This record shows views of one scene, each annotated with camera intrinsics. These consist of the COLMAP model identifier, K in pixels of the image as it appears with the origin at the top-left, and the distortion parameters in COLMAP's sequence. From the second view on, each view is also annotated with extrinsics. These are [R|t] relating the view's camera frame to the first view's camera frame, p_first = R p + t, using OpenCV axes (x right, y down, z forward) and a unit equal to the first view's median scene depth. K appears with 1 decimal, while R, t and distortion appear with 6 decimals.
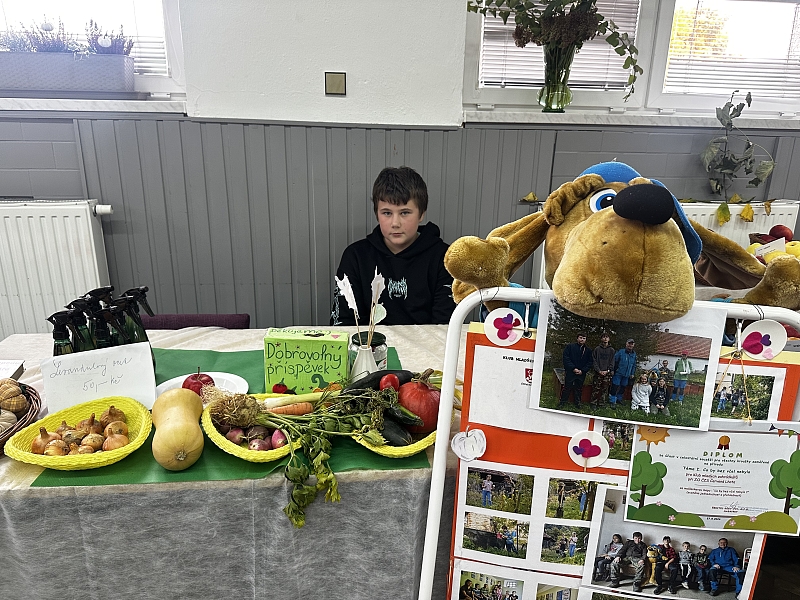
lens RADIAL K [[566.1, 0, 400.0], [0, 566.1, 300.0], [0, 0, 1]] dist [-0.000074, -0.006476]
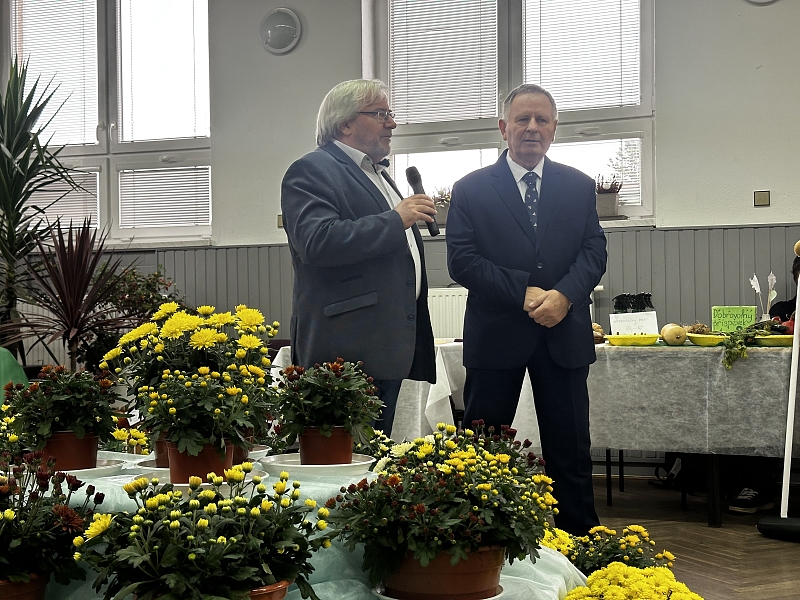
lens RADIAL K [[1112.6, 0, 400.0], [0, 1112.6, 300.0], [0, 0, 1]] dist [0.149101, -0.073265]
pose [[0.893824, -0.039470, -0.446678, 0.651194], [-0.105086, 0.949943, -0.294221, 1.553713], [0.435931, 0.309921, 0.844934, -3.373937]]
